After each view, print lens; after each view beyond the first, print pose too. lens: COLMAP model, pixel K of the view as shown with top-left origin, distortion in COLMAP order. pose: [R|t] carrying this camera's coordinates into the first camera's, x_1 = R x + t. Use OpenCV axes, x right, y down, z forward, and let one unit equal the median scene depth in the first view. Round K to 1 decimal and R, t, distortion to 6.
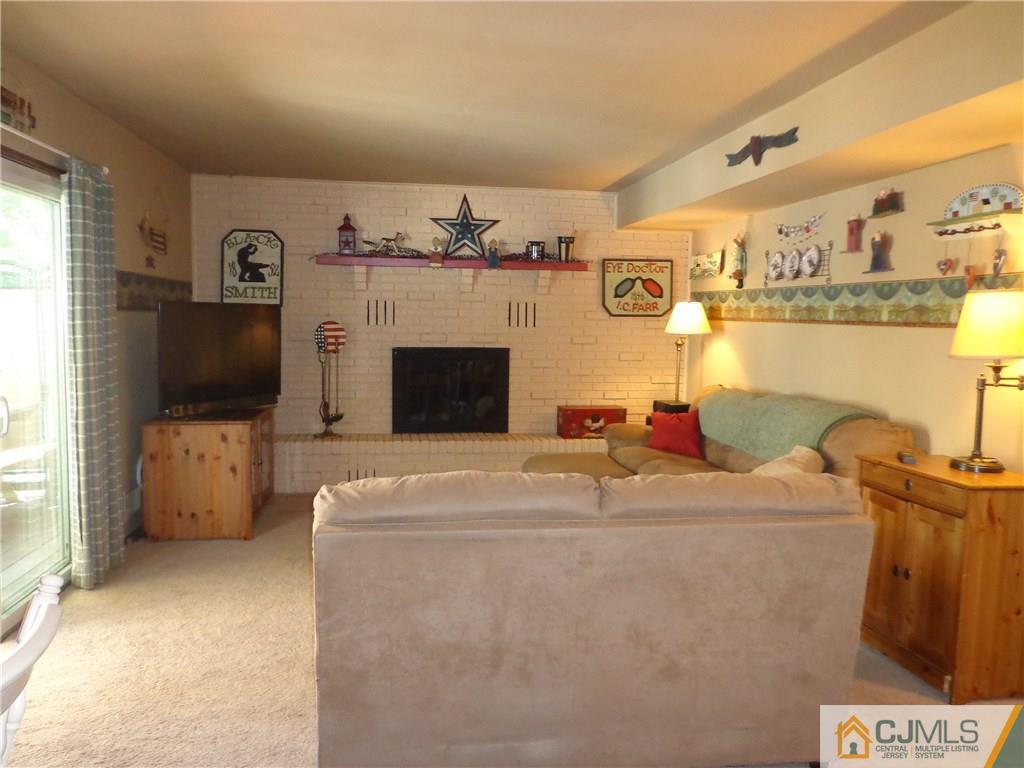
lens RADIAL K [[797.5, 0, 512.0], [0, 797.5, 384.0], [0, 0, 1]] dist [0.021909, -0.002906]
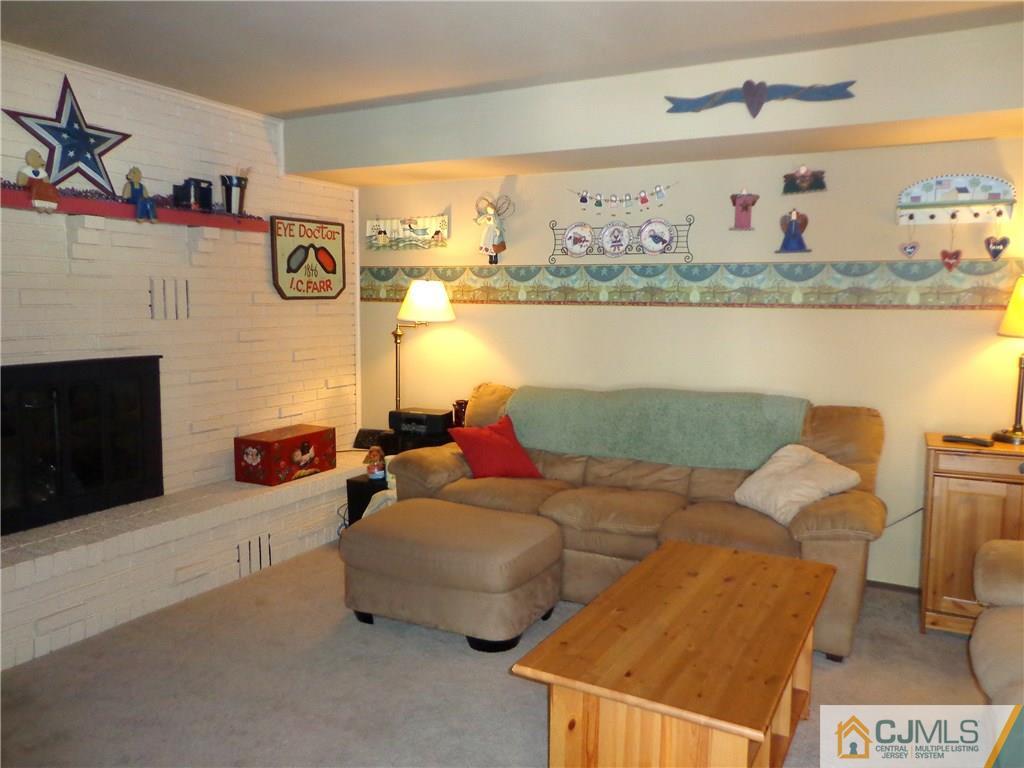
lens RADIAL K [[778.8, 0, 512.0], [0, 778.8, 384.0], [0, 0, 1]] dist [0.001831, 0.001978]
pose [[0.596306, -0.101421, 0.796325, -0.322952], [0.074075, 0.994706, 0.071218, -0.047203], [-0.799332, 0.016520, 0.600662, 0.454081]]
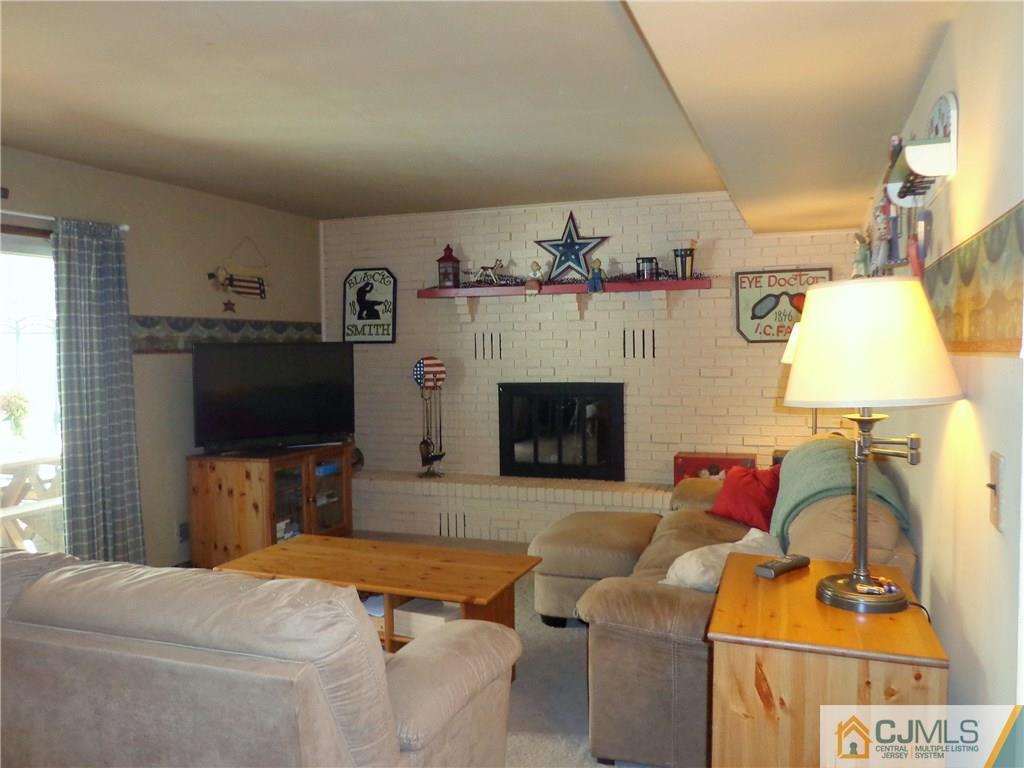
lens RADIAL K [[808.1, 0, 512.0], [0, 808.1, 384.0], [0, 0, 1]] dist [-0.003306, 0.002253]
pose [[0.882752, -0.004563, -0.469817, 0.310588], [-0.012693, 0.999356, -0.033555, -0.013506], [0.469668, 0.035584, 0.882126, 0.180759]]
